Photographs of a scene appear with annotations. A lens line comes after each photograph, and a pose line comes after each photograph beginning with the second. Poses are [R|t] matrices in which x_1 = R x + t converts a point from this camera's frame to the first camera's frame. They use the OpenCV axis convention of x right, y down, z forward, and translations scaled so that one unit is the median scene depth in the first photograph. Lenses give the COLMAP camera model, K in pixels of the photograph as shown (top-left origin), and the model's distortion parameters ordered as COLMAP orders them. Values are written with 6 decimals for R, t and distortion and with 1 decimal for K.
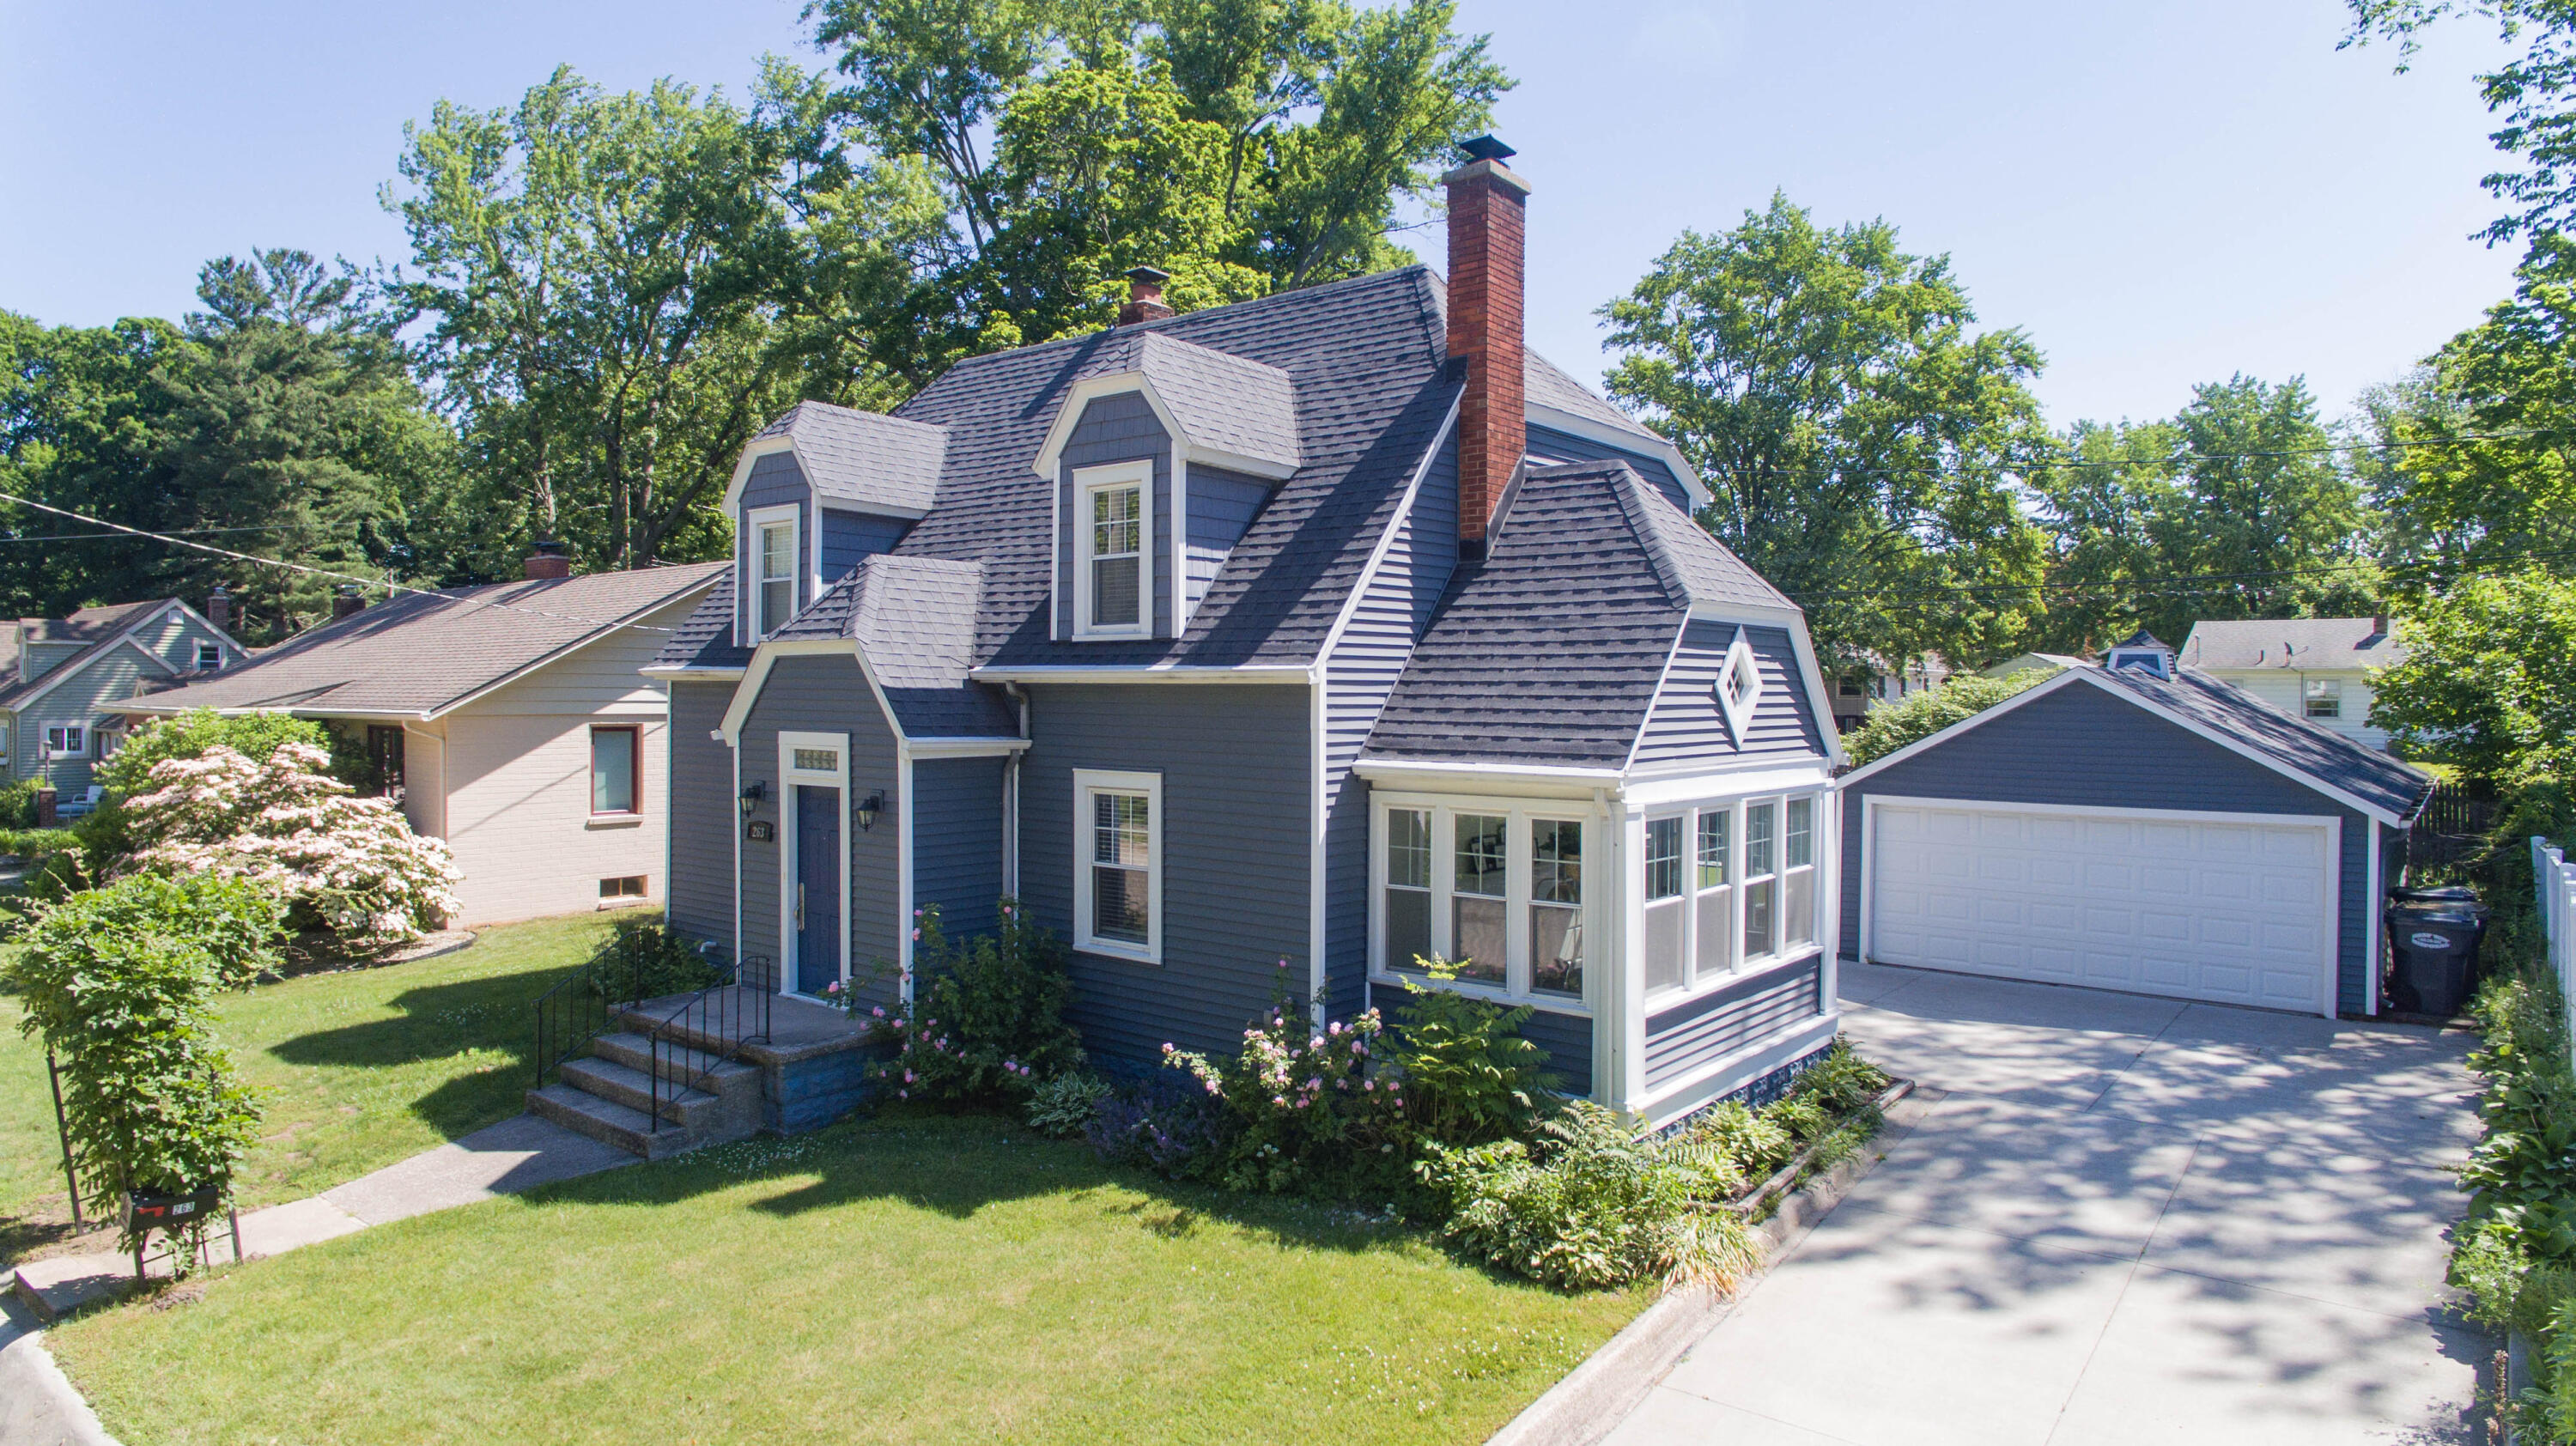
lens RADIAL K [[1554.2, 0, 1269.6], [0, 1554.2, 774.2], [0, 0, 1]] dist [0.025325, 0.000189]
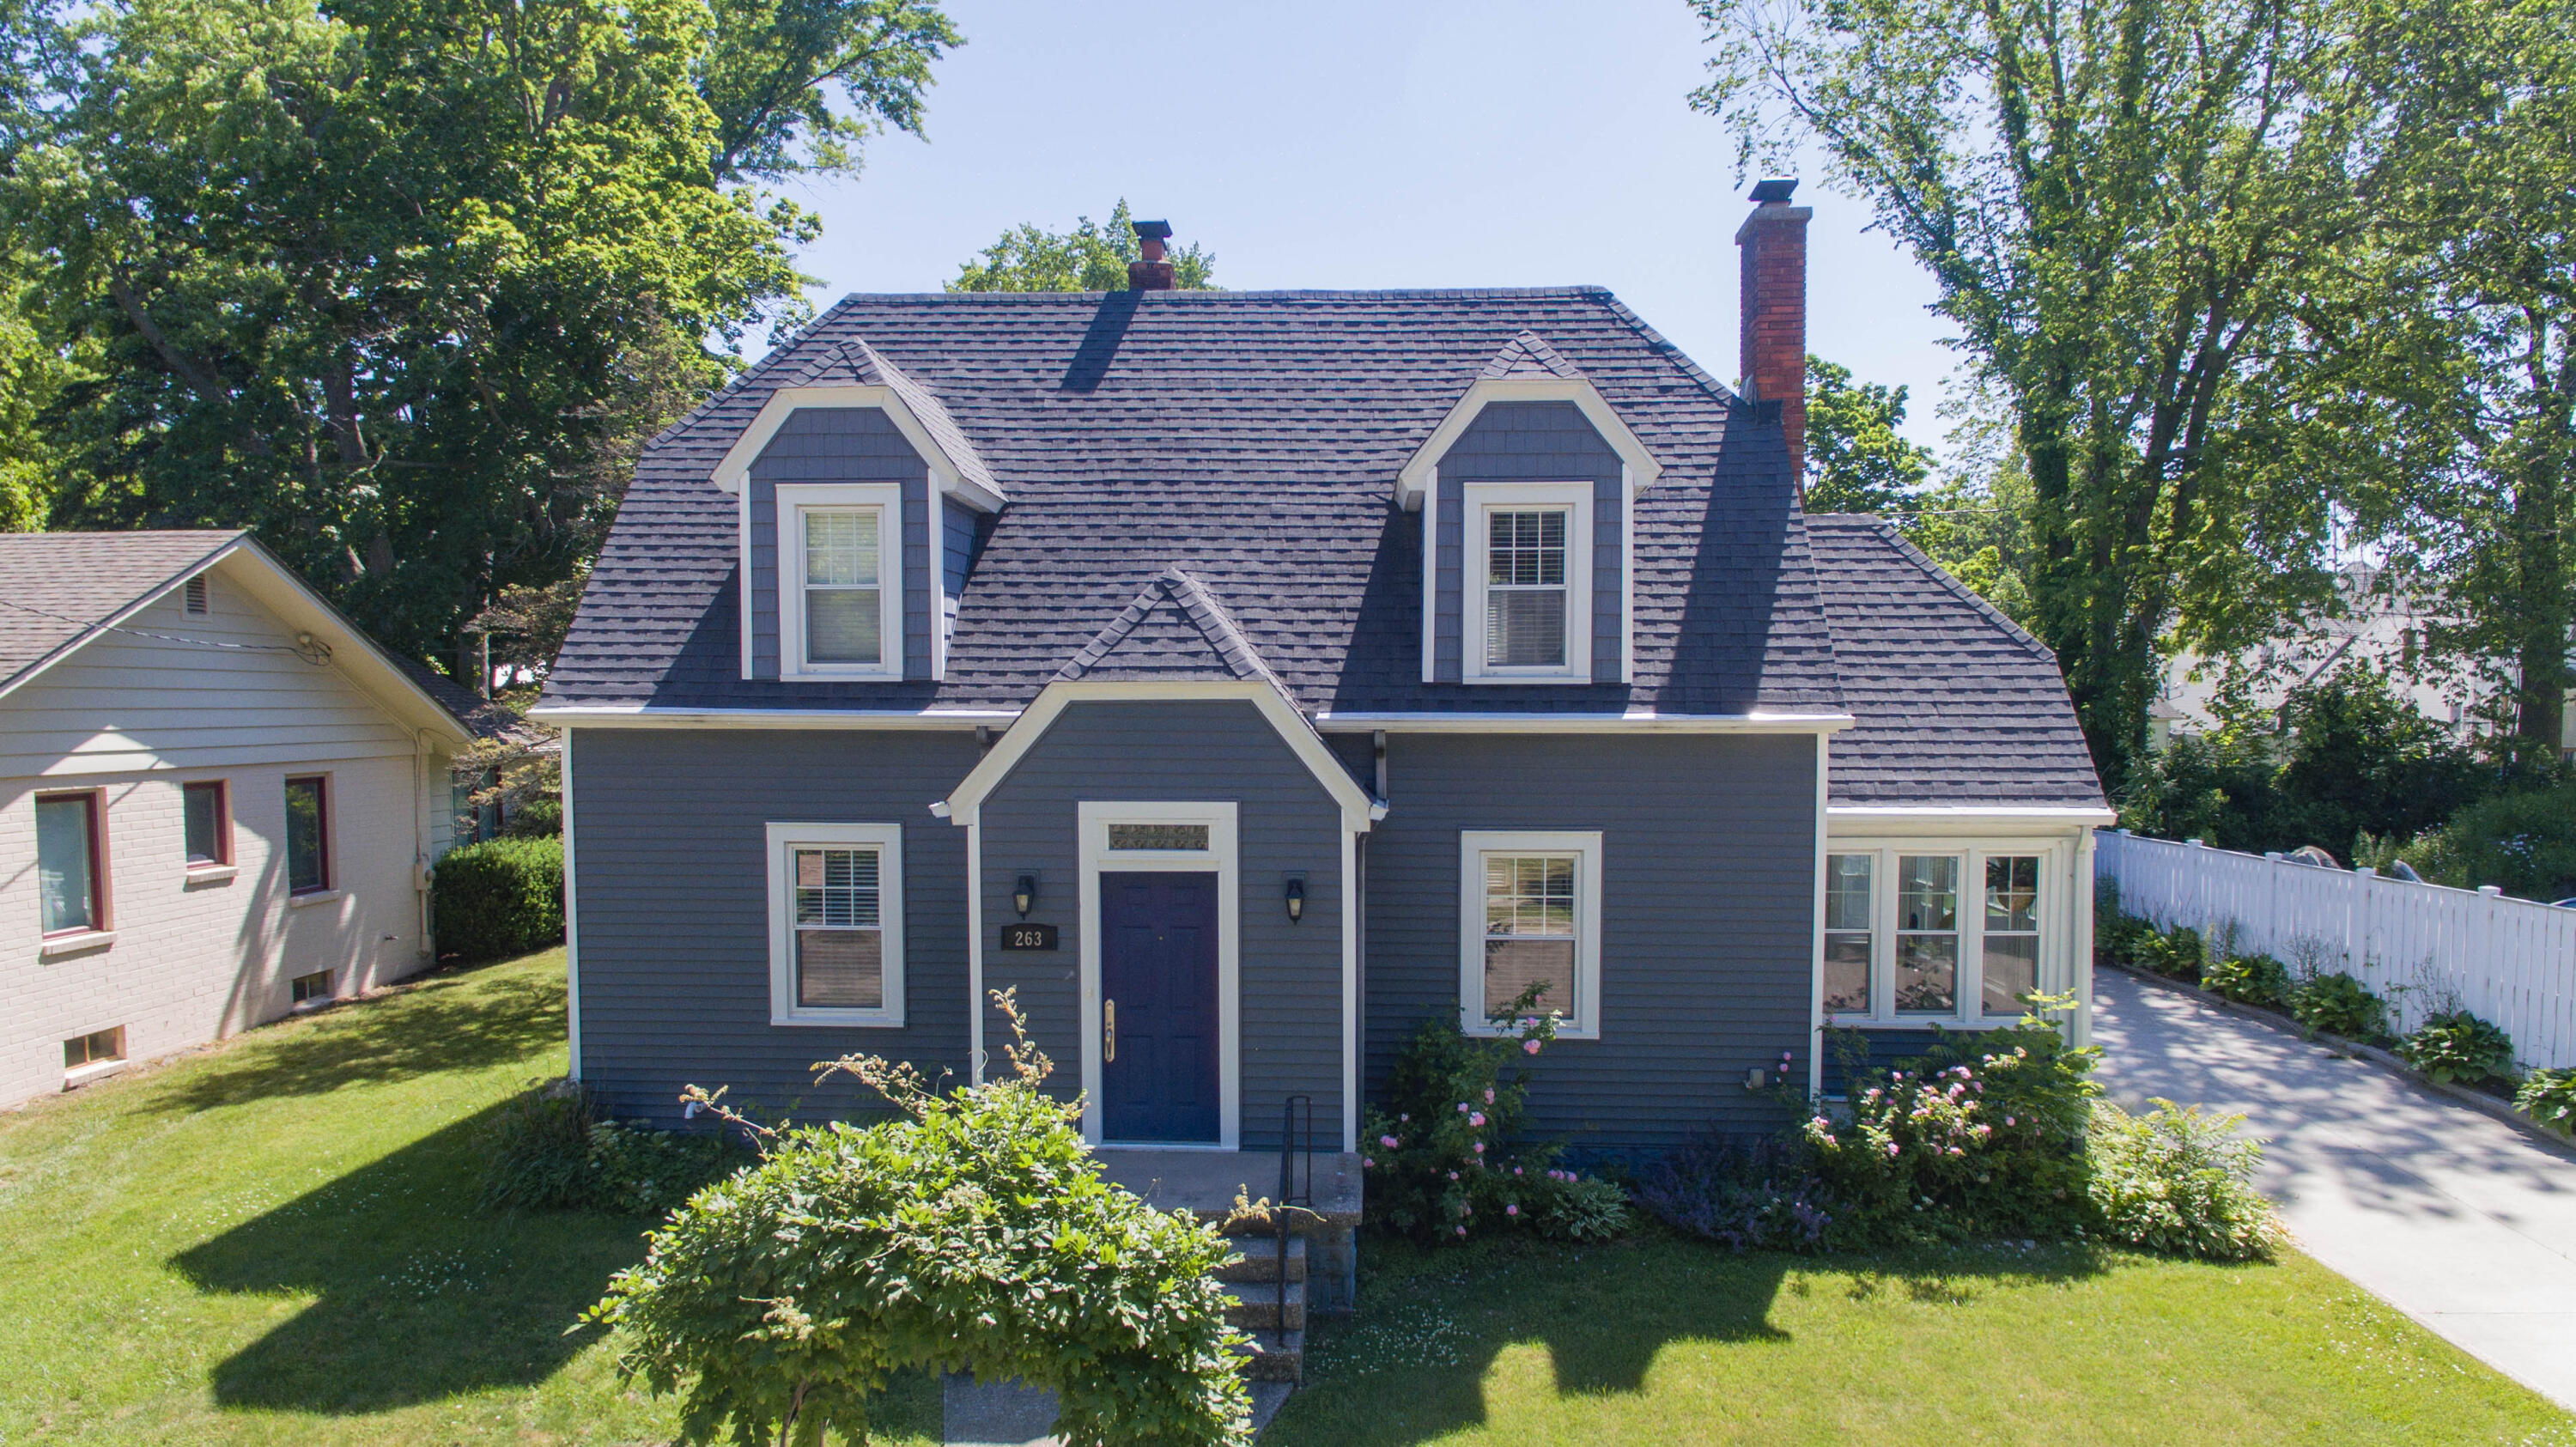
lens RADIAL K [[1562.0, 0, 1275.1], [0, 1562.0, 900.3], [0, 0, 1]] dist [0.000815, 0.051883]
pose [[0.795917, -0.081175, 0.599939, -0.747818], [0.036543, 0.995605, 0.086231, -0.044924], [-0.604302, -0.046709, 0.795385, 0.369766]]
